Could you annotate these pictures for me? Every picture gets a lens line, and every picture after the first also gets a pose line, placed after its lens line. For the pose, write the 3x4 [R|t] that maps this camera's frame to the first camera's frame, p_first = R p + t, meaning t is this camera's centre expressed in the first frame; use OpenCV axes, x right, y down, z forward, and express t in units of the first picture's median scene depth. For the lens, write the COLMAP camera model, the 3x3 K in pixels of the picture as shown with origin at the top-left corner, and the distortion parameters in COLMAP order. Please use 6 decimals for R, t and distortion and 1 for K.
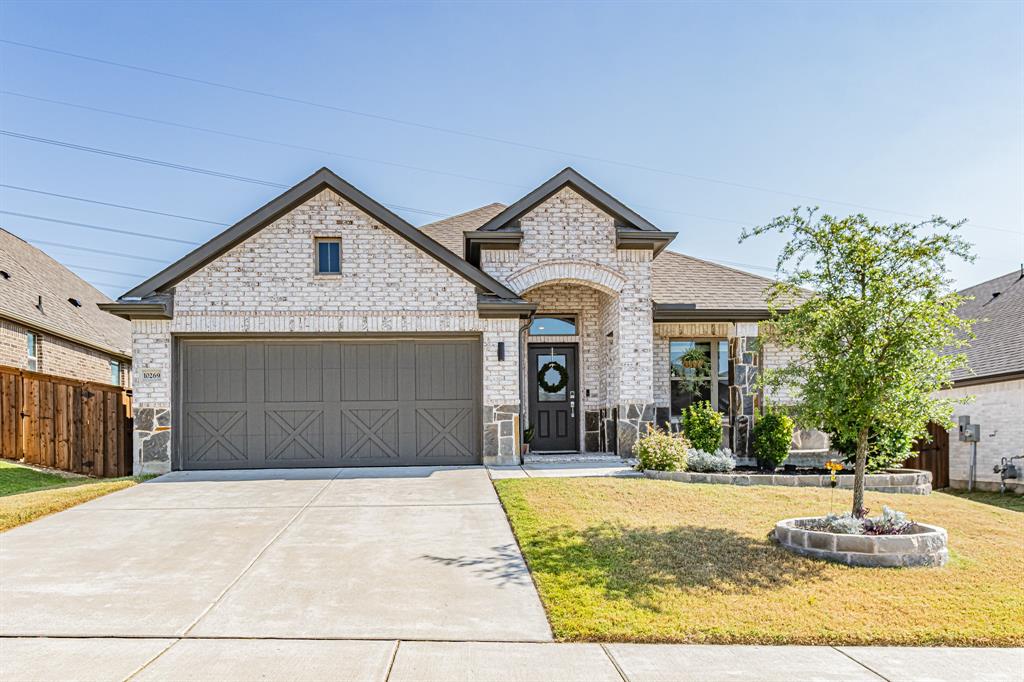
lens RADIAL K [[631.8, 0, 511.8], [0, 631.8, 382.6], [0, 0, 1]] dist [-0.001546, -0.000230]
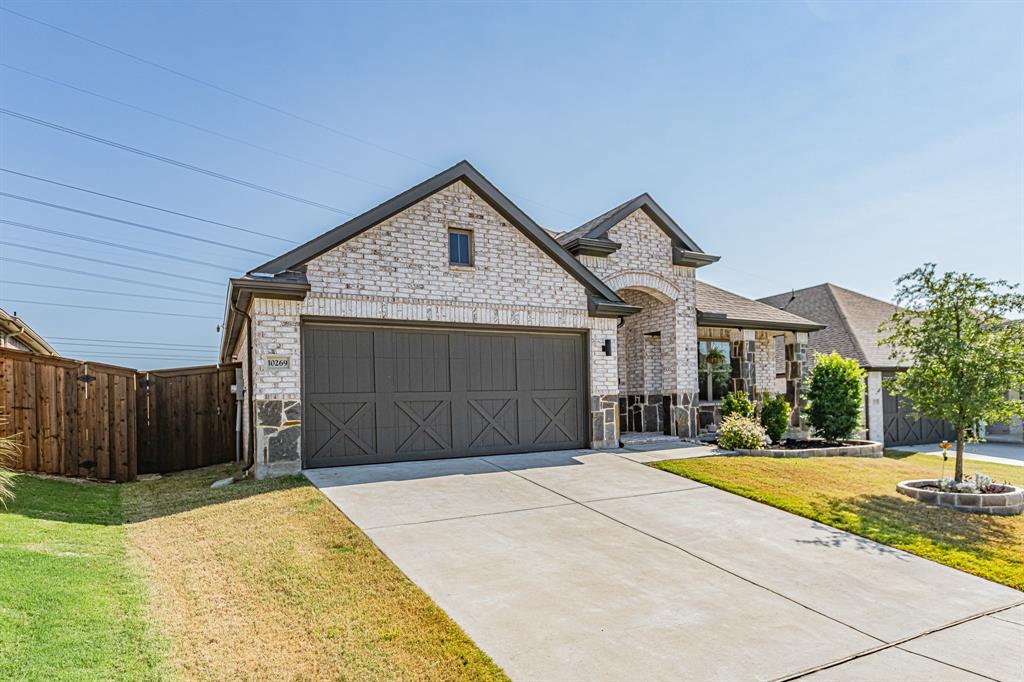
lens RADIAL K [[560.6, 0, 539.6], [0, 560.6, 343.5], [0, 0, 1]] dist [-0.000671, 0.000488]
pose [[0.912737, 0.035334, 0.407017, -0.535748], [-0.025928, 0.999255, -0.028602, -0.024329], [-0.407724, 0.015553, 0.912973, 0.132881]]
